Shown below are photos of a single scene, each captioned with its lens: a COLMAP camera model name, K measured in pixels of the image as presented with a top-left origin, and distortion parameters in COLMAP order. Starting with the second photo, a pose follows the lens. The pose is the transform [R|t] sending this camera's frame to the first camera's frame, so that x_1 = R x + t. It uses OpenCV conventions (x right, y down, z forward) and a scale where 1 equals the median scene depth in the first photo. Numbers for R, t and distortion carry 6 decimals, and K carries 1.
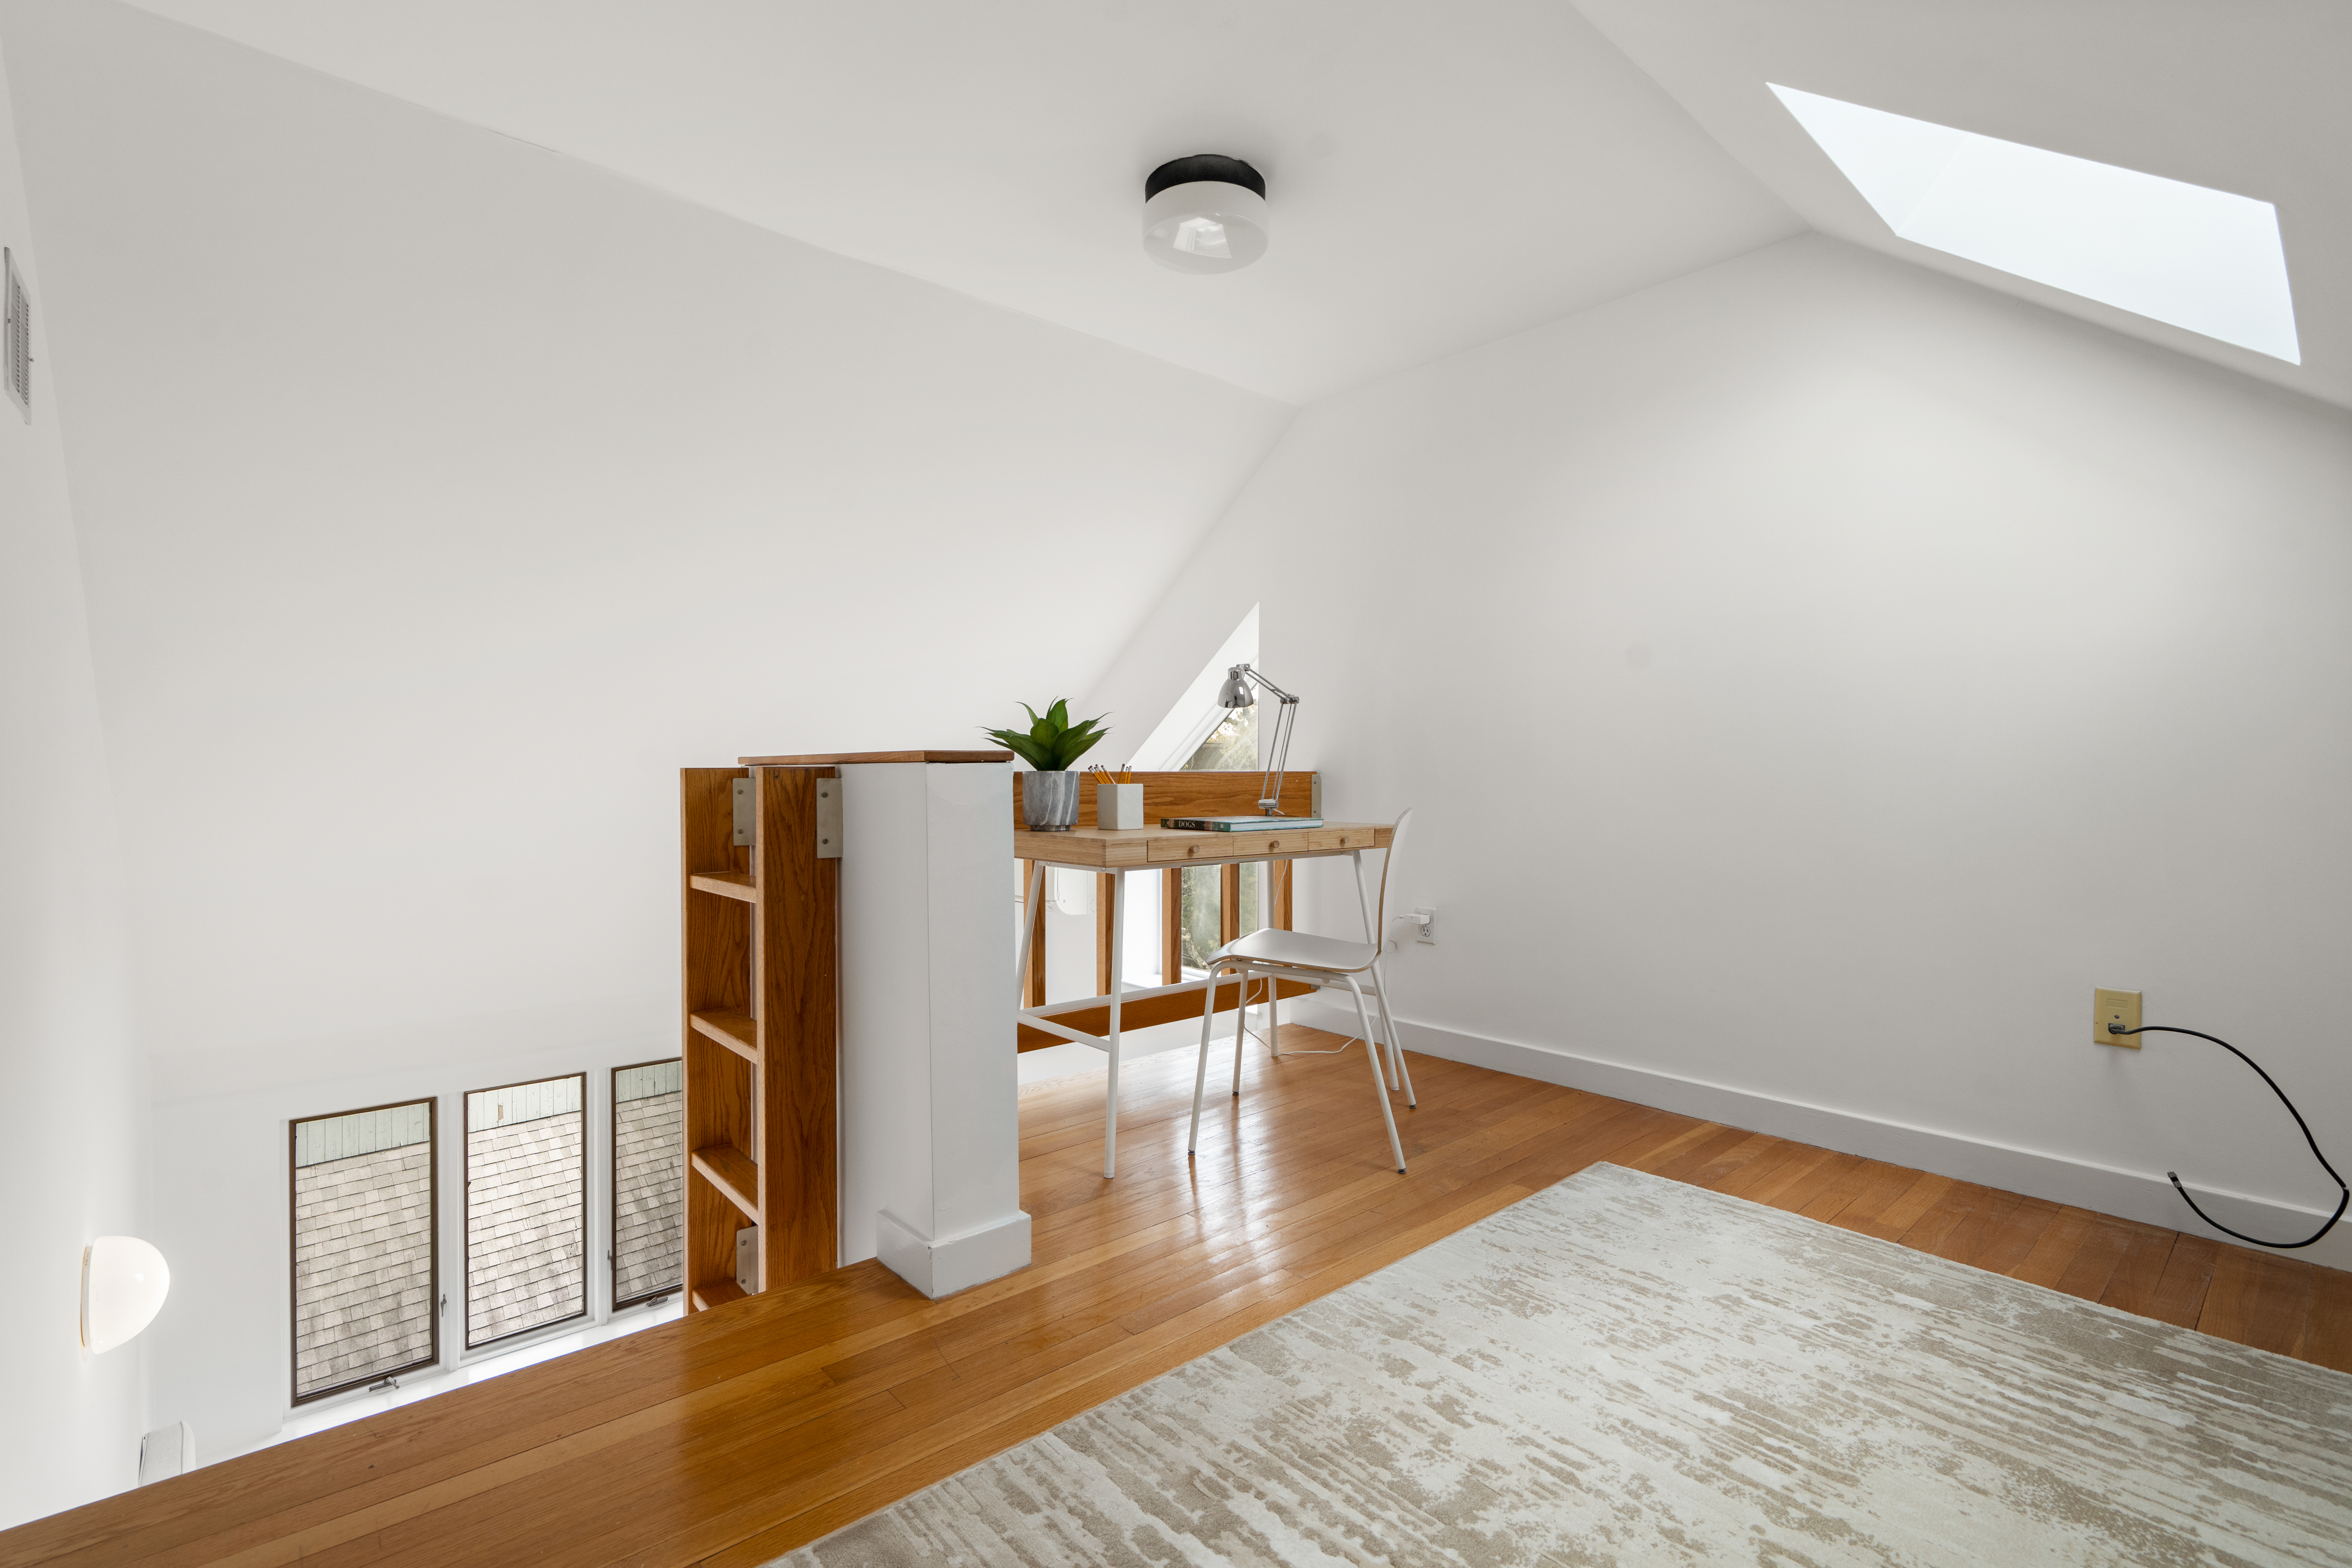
lens RADIAL K [[1066.6, 0, 1183.3], [0, 1066.6, 769.4], [0, 0, 1]] dist [-0.005460, -0.000038]
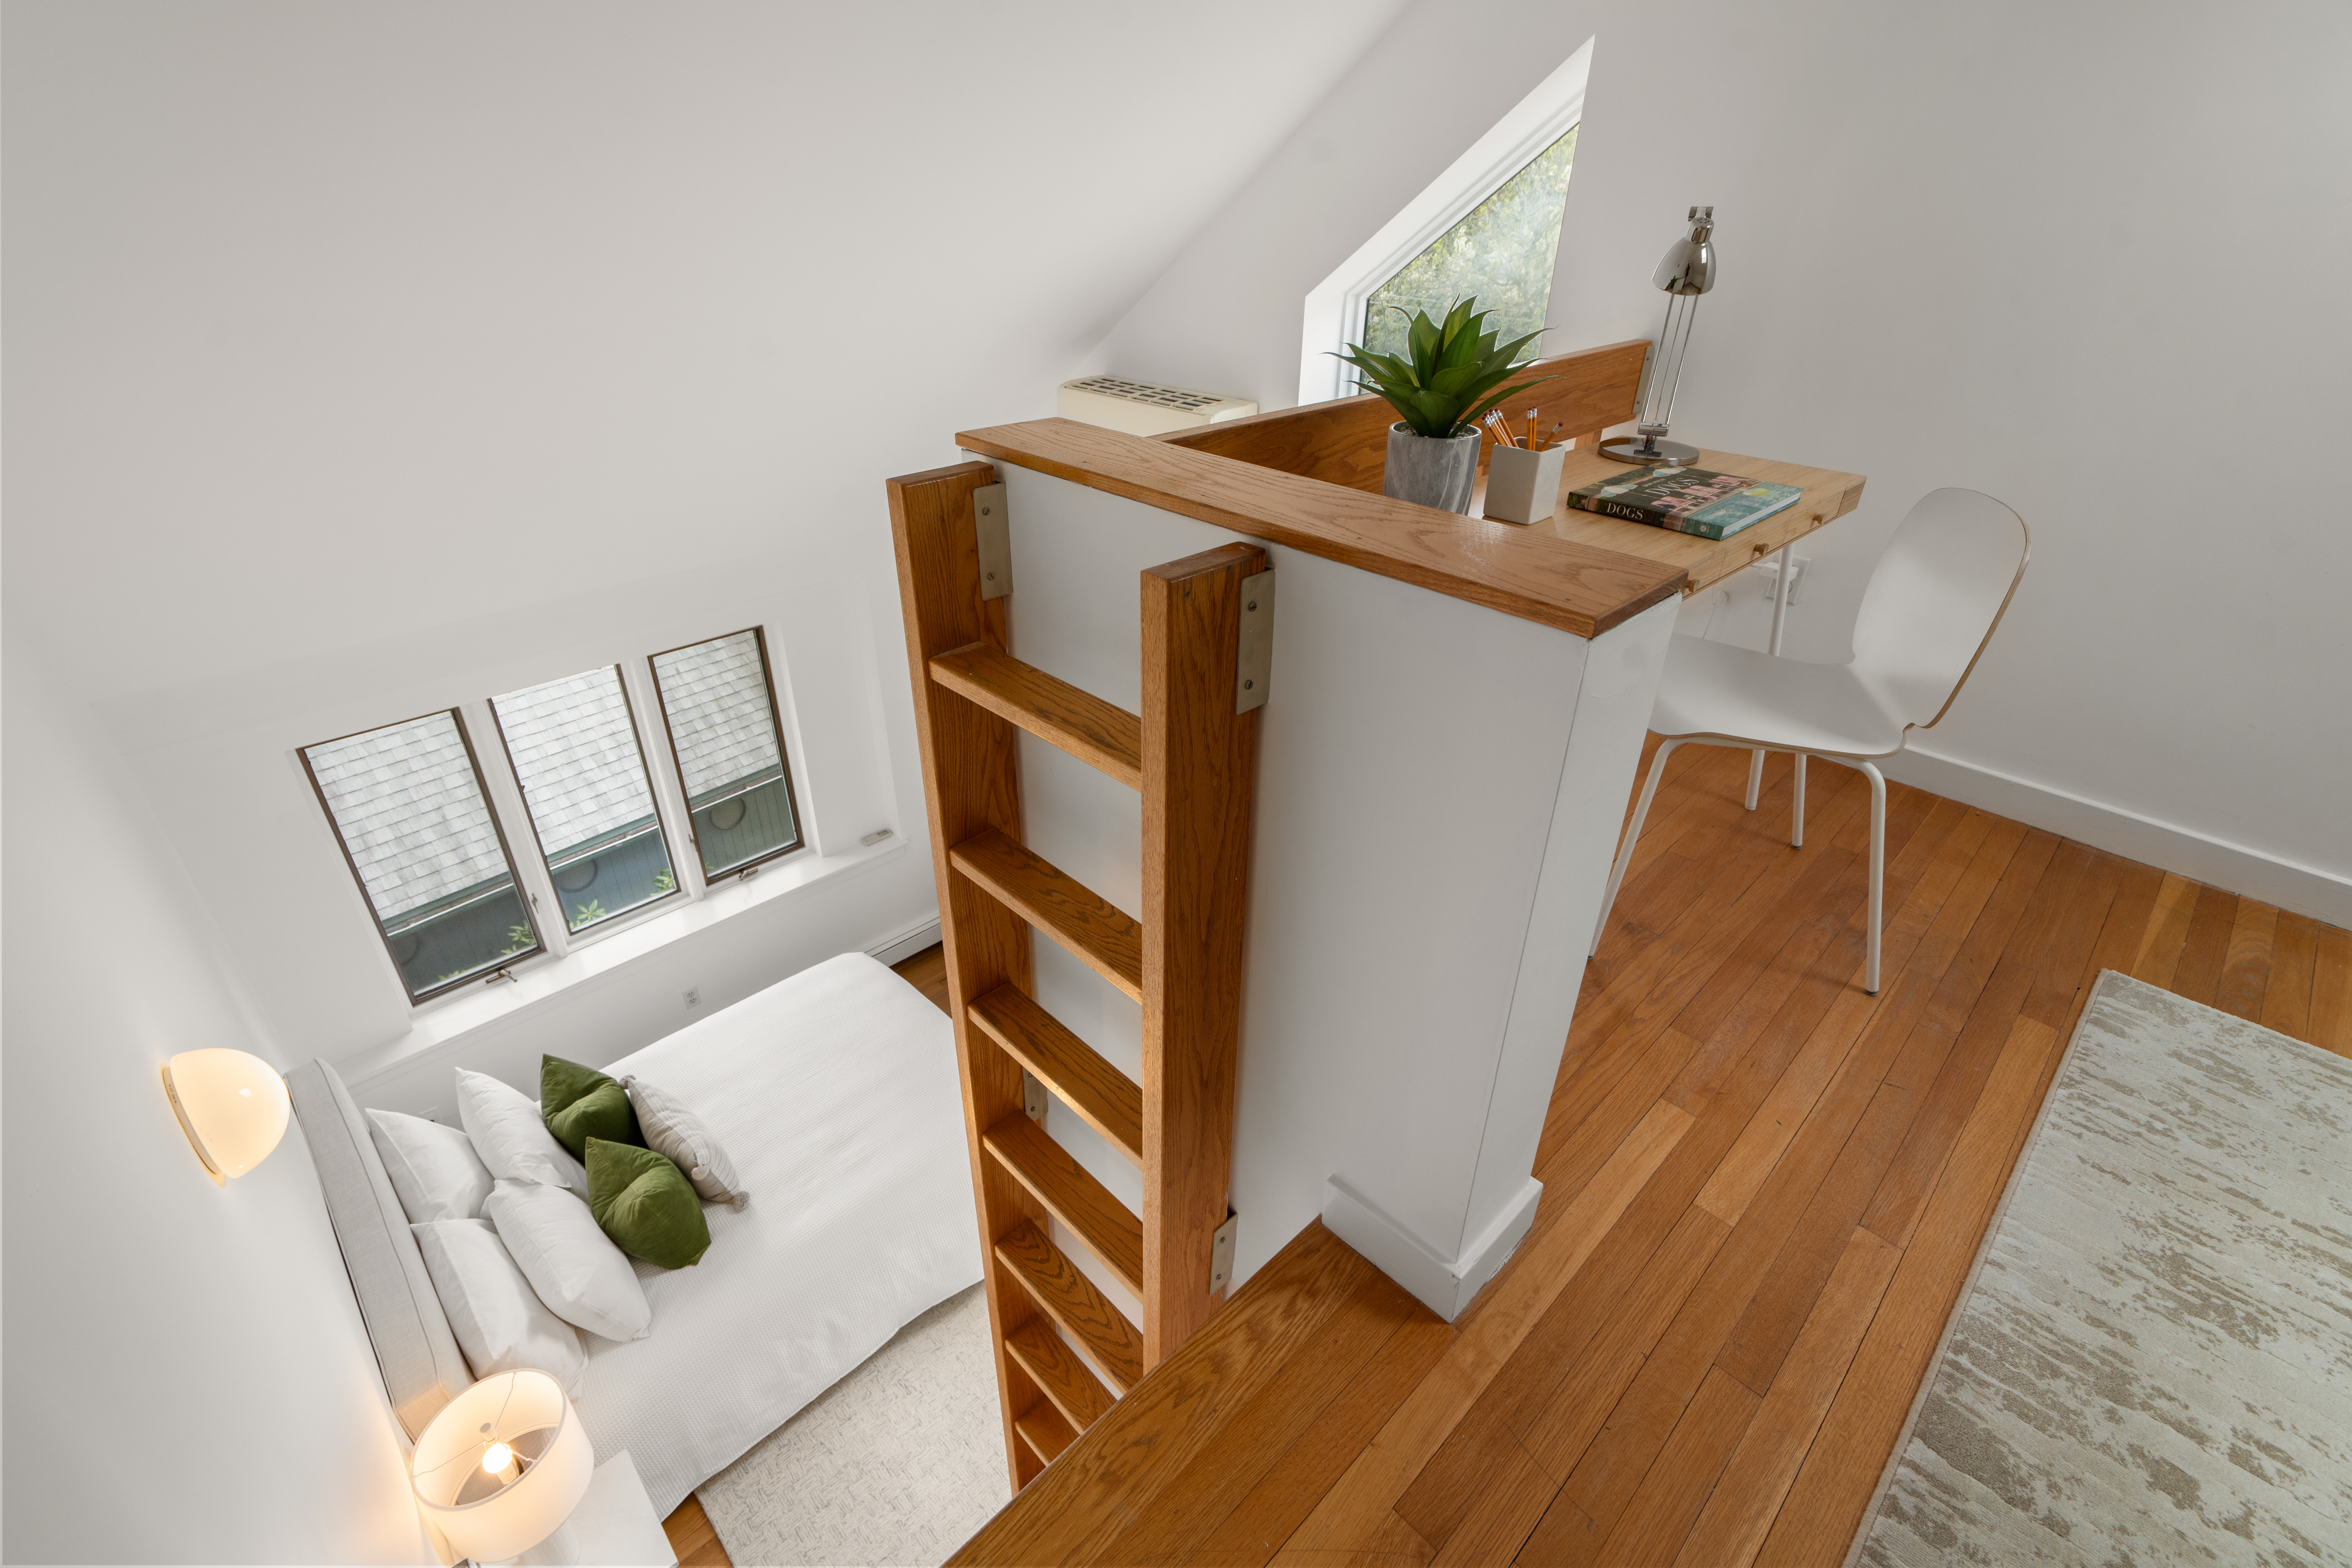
lens RADIAL K [[1066.6, 0, 1170.5], [0, 1066.6, 784.3], [0, 0, 1]] dist [-0.005460, -0.000038]
pose [[0.998961, -0.011002, 0.044215, -0.344512], [-0.012844, 0.863050, 0.504955, -0.145070], [-0.043715, -0.504998, 0.862013, 0.423491]]
